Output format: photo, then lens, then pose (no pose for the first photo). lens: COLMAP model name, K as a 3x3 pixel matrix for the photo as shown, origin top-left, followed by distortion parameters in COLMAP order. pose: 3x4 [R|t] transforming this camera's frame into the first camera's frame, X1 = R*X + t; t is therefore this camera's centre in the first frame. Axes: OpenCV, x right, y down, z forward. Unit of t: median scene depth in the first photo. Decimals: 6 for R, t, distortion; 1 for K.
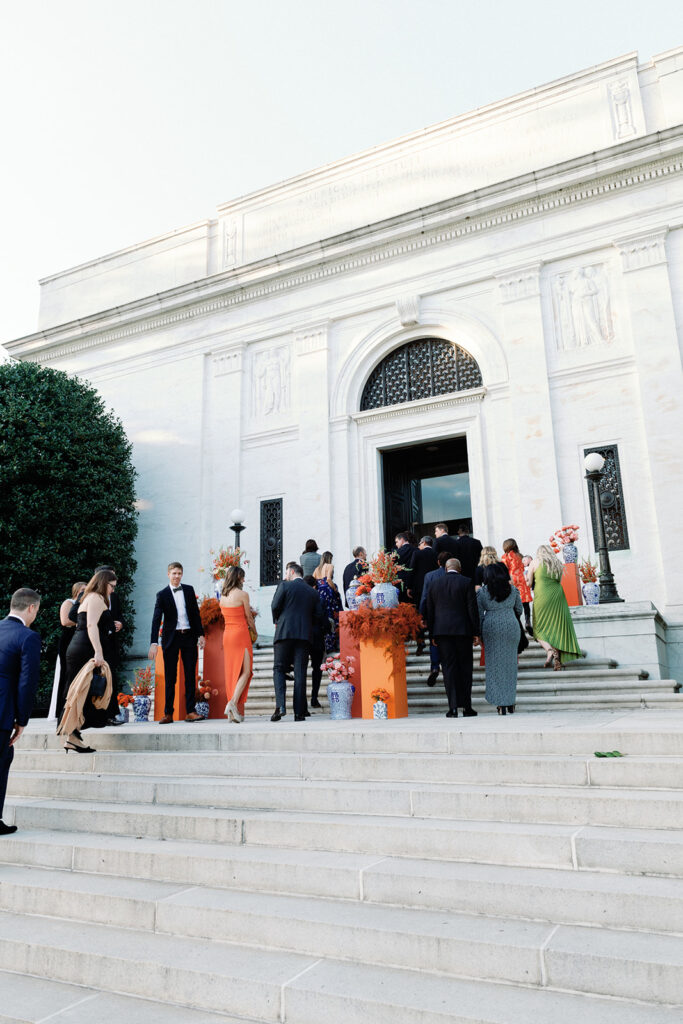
lens RADIAL K [[747.0, 0, 341.5], [0, 747.0, 500.3], [0, 0, 1]] dist [0.002192, -0.010841]
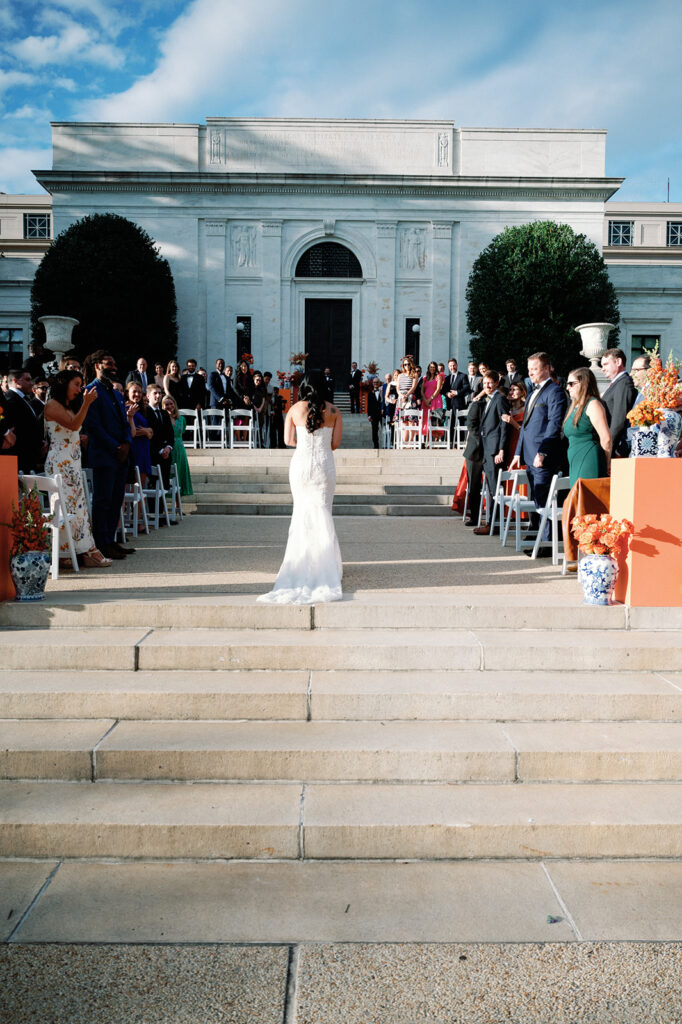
lens RADIAL K [[785.1, 0, 340.9], [0, 785.1, 507.2], [0, 0, 1]] dist [-0.006449, 0.005290]
pose [[0.885298, 0.010943, 0.464895, -0.898319], [-0.147608, 0.954636, 0.258617, -0.101682], [-0.440975, -0.297576, 0.846752, -1.037304]]
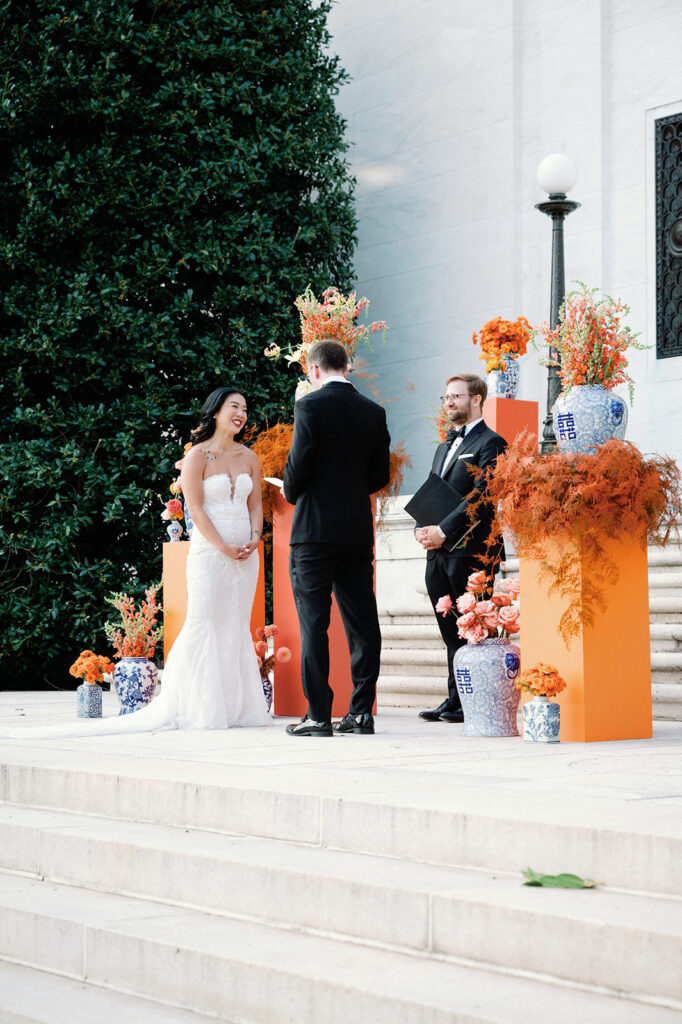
lens RADIAL K [[2131.9, 0, 339.3], [0, 2131.9, 512.3], [0, 0, 1]] dist [-0.014326, 0.000000]
pose [[0.886387, -0.002696, -0.462937, 0.263287], [0.098557, 0.978158, 0.183010, -0.019288], [0.452332, -0.207843, 0.867293, 0.013724]]
